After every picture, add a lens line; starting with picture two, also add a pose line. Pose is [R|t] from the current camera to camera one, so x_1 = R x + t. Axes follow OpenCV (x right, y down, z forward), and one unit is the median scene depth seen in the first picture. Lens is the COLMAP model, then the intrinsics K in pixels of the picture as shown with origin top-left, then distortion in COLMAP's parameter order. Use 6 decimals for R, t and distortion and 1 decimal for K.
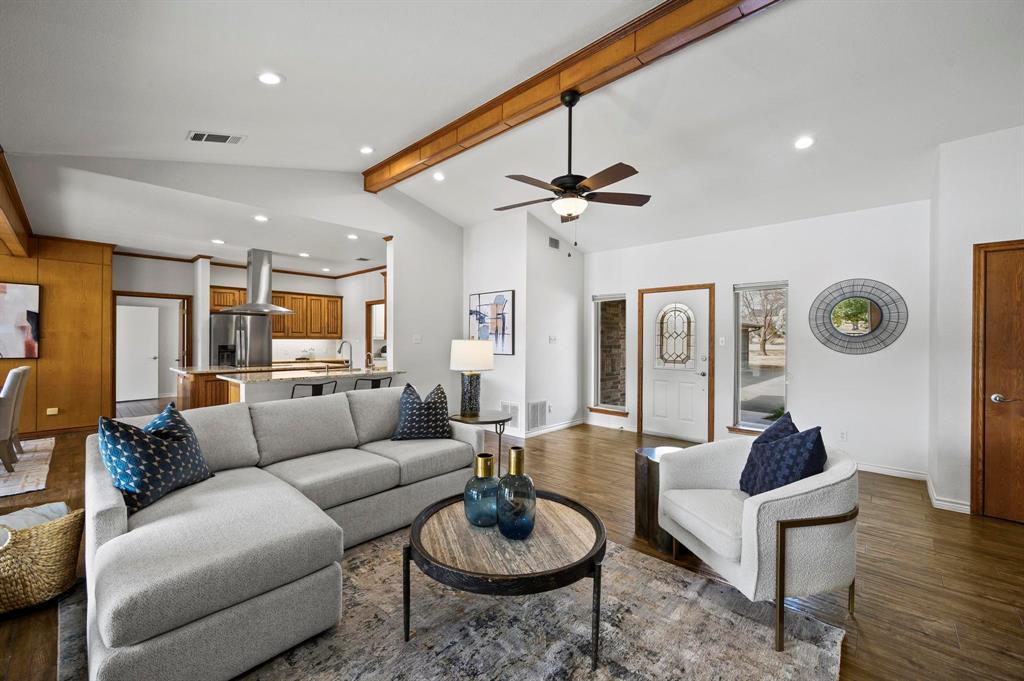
lens RADIAL K [[411.5, 0, 516.1], [0, 411.5, 337.9], [0, 0, 1]] dist [0.000598, 0.000526]
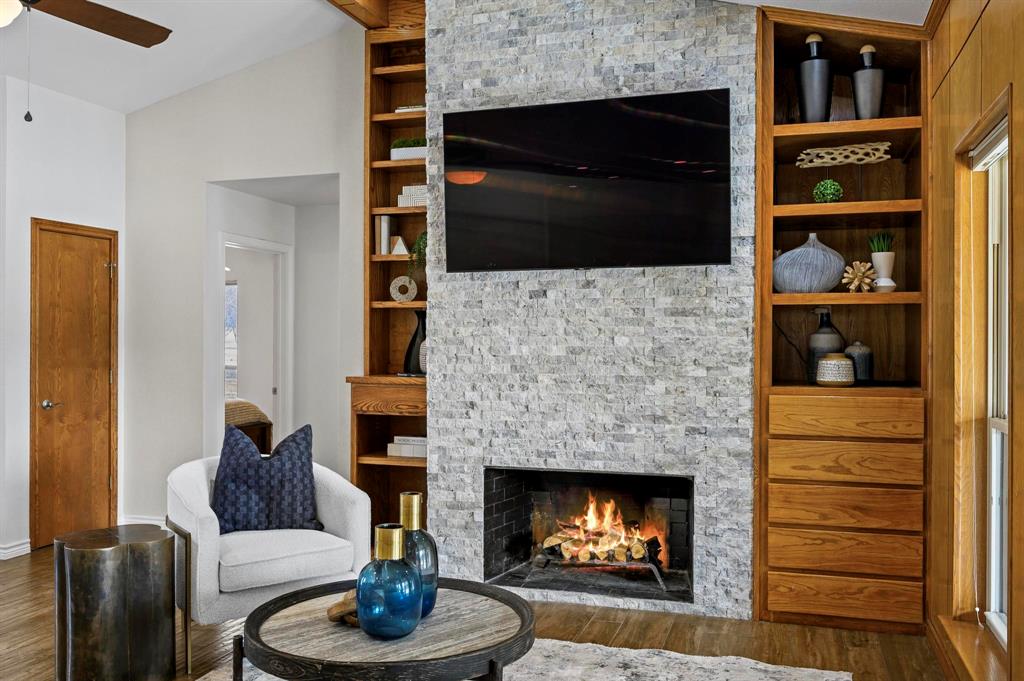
lens RADIAL K [[883.3, 0, 520.2], [0, 883.3, 338.6], [0, 0, 1]] dist [-0.012983, 0.017488]
pose [[-0.430973, -0.006428, 0.902342, -0.499939], [-0.005542, 0.999975, 0.004477, -0.001344], [-0.902348, -0.003071, -0.430998, 0.514198]]
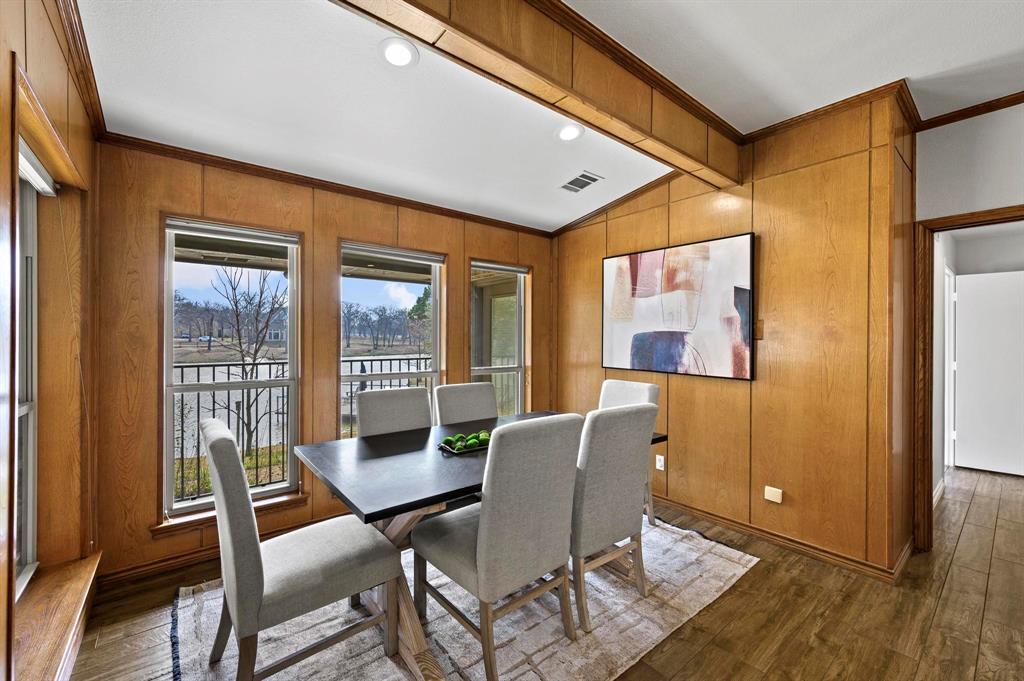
lens RADIAL K [[411.5, 0, 519.1], [0, 411.5, 339.1], [0, 0, 1]] dist [0.000598, 0.000526]
pose [[-0.139396, -0.003940, -0.990229, -0.623212], [-0.001352, 0.999992, -0.003788, 0.001337], [0.990236, 0.000811, -0.139400, 0.786867]]
